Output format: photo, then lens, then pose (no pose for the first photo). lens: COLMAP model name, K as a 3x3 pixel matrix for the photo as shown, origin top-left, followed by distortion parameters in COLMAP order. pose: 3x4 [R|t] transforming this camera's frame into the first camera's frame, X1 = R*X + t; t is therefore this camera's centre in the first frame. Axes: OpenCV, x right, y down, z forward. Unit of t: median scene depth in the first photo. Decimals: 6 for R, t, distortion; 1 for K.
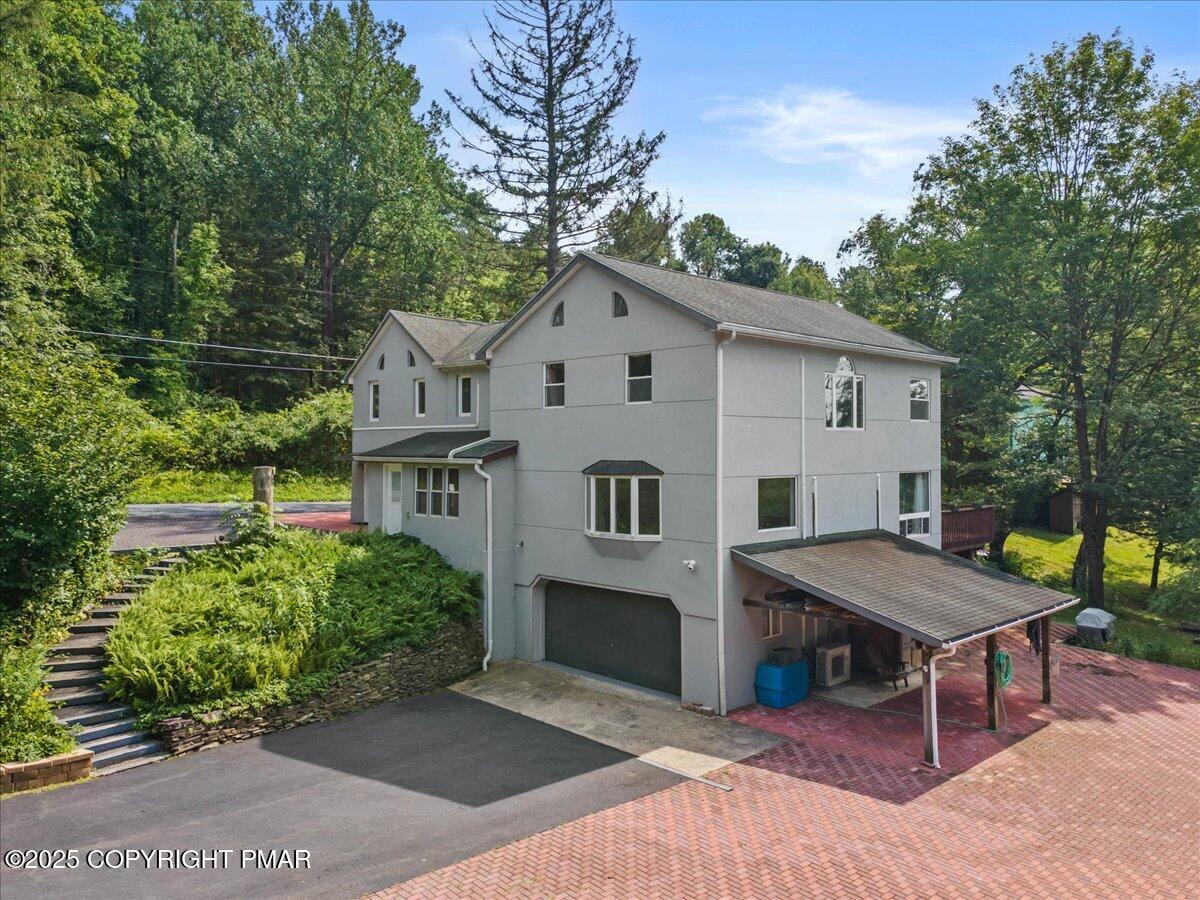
lens RADIAL K [[878.5, 0, 603.4], [0, 878.5, 447.7], [0, 0, 1]] dist [0.047440, 0.008167]
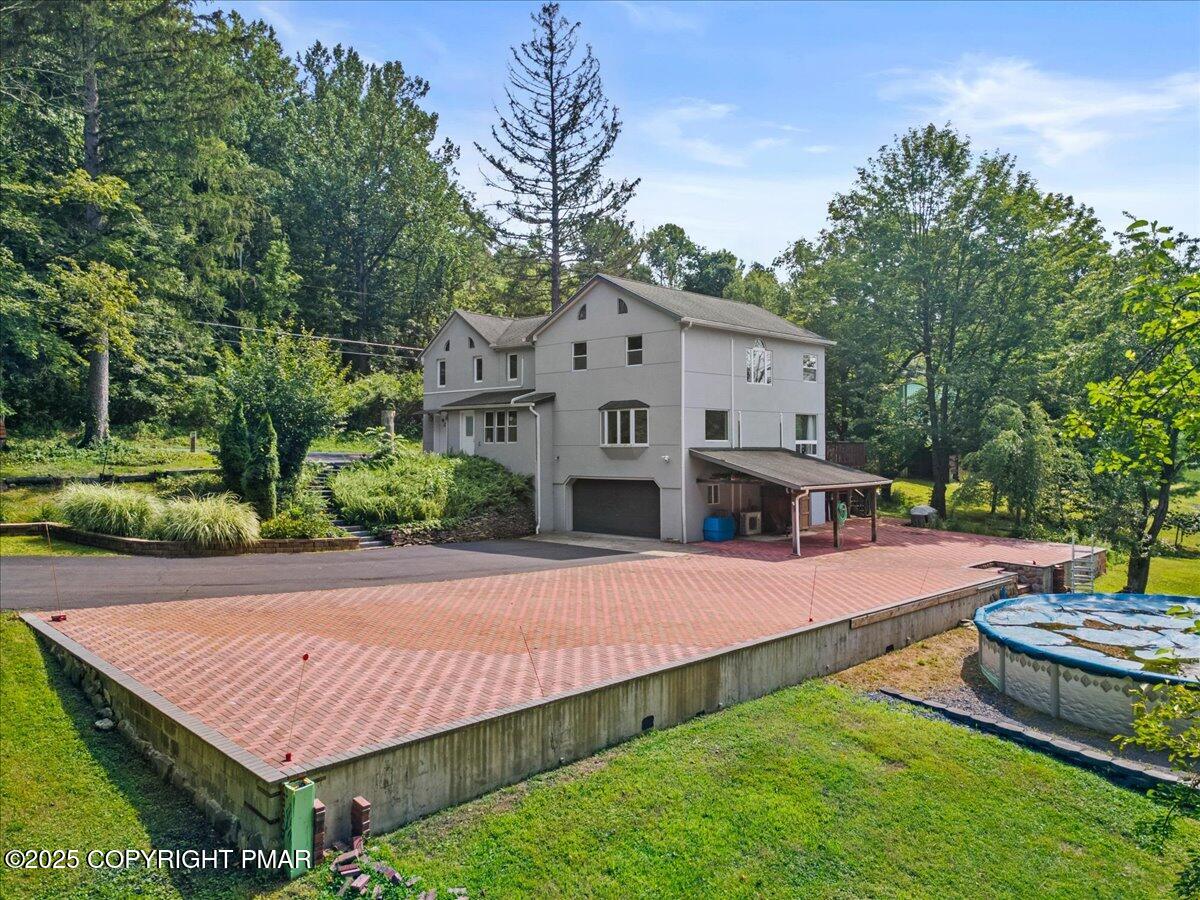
lens RADIAL K [[878.5, 0, 597.0], [0, 878.5, 449.9], [0, 0, 1]] dist [0.047440, 0.008167]
pose [[0.999326, -0.001827, 0.036661, -0.064468], [0.001767, 0.999997, 0.001690, 0.074500], [-0.036664, -0.001624, 0.999326, -0.464631]]
